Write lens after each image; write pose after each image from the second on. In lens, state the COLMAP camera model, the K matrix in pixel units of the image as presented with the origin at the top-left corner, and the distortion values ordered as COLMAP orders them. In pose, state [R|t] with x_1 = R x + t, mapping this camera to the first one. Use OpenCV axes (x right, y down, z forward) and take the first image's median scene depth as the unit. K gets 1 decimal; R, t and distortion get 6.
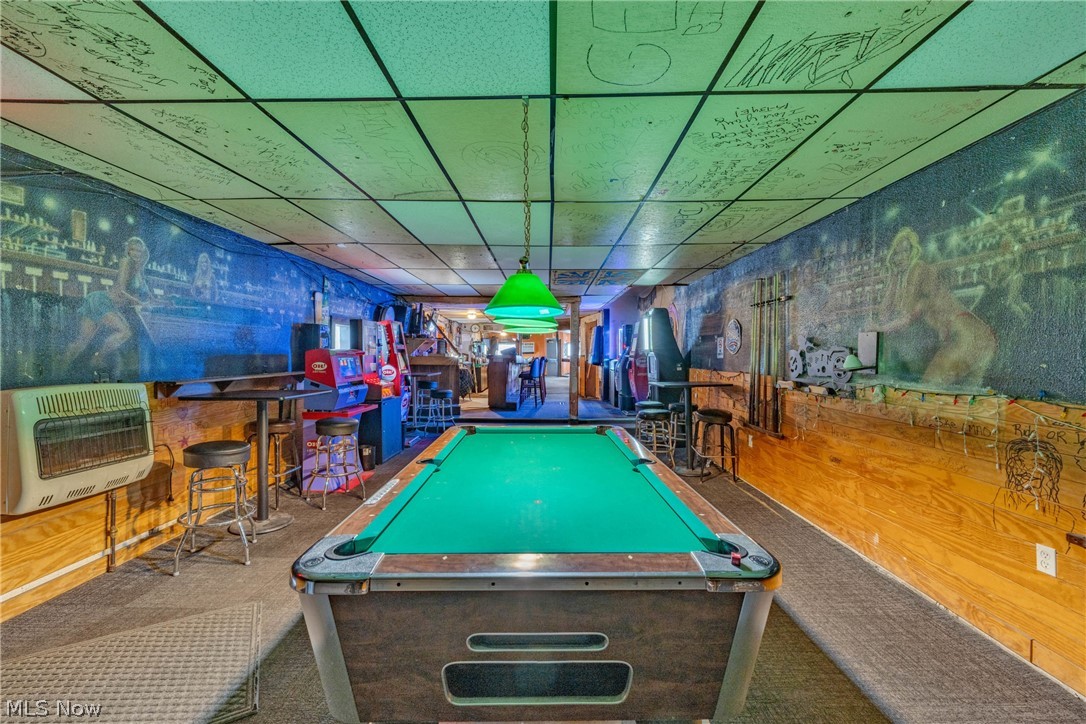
lens RADIAL K [[445.1, 0, 542.7], [0, 445.1, 355.0], [0, 0, 1]] dist [-0.002431, -0.000097]
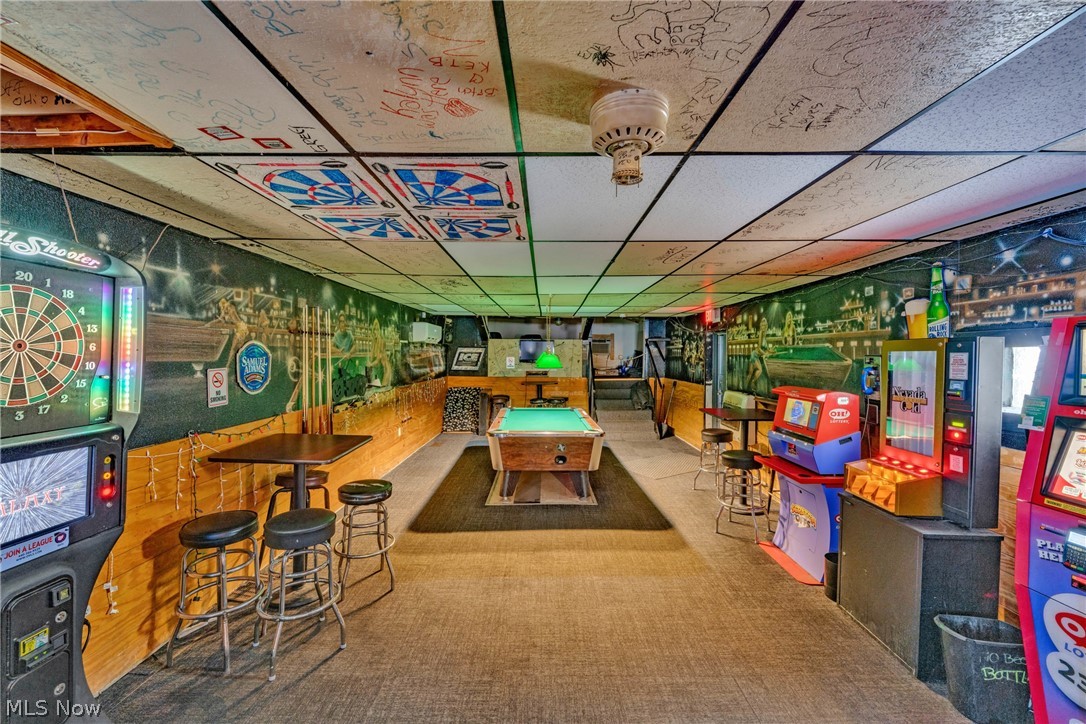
lens RADIAL K [[445.1, 0, 544.2], [0, 445.1, 351.5], [0, 0, 1]] dist [-0.002431, -0.000097]
pose [[-0.999944, -0.007517, -0.007490, 0.005312], [-0.007502, 0.999970, -0.001946, -0.158923], [0.007505, -0.001890, -0.999970, 3.829022]]
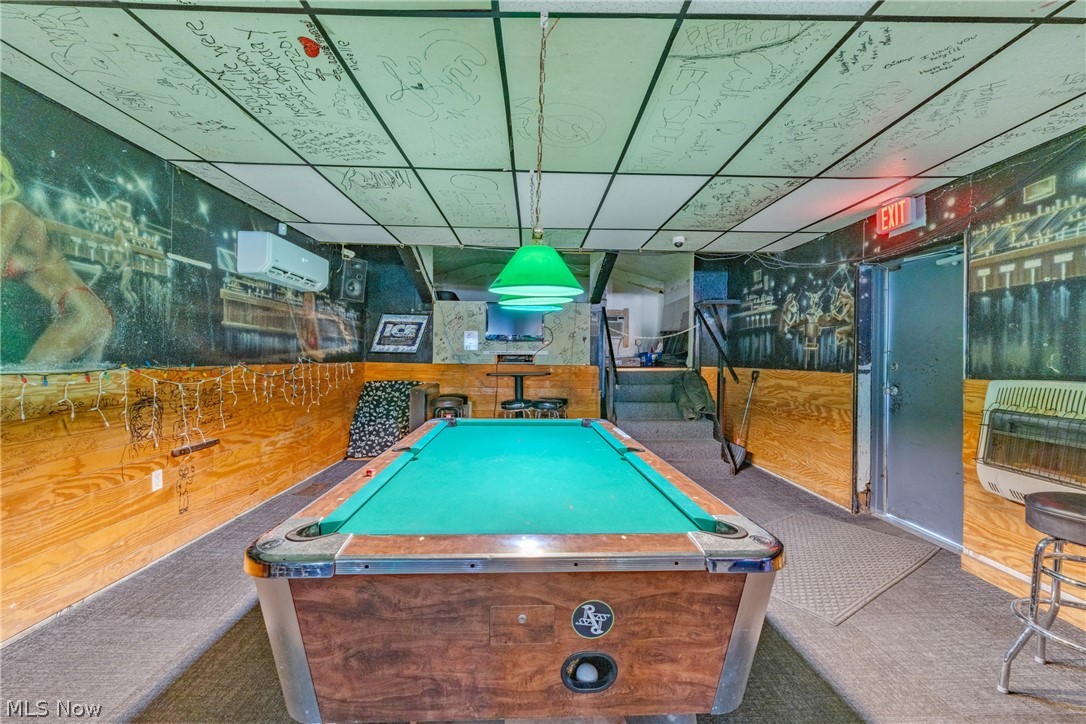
lens RADIAL K [[445.1, 0, 549.4], [0, 445.1, 357.0], [0, 0, 1]] dist [-0.002431, -0.000097]
pose [[-0.998530, -0.016412, -0.051657, -0.024663], [-0.016464, 0.999864, 0.000585, 0.040232], [0.051640, 0.001435, -0.998665, 2.033813]]
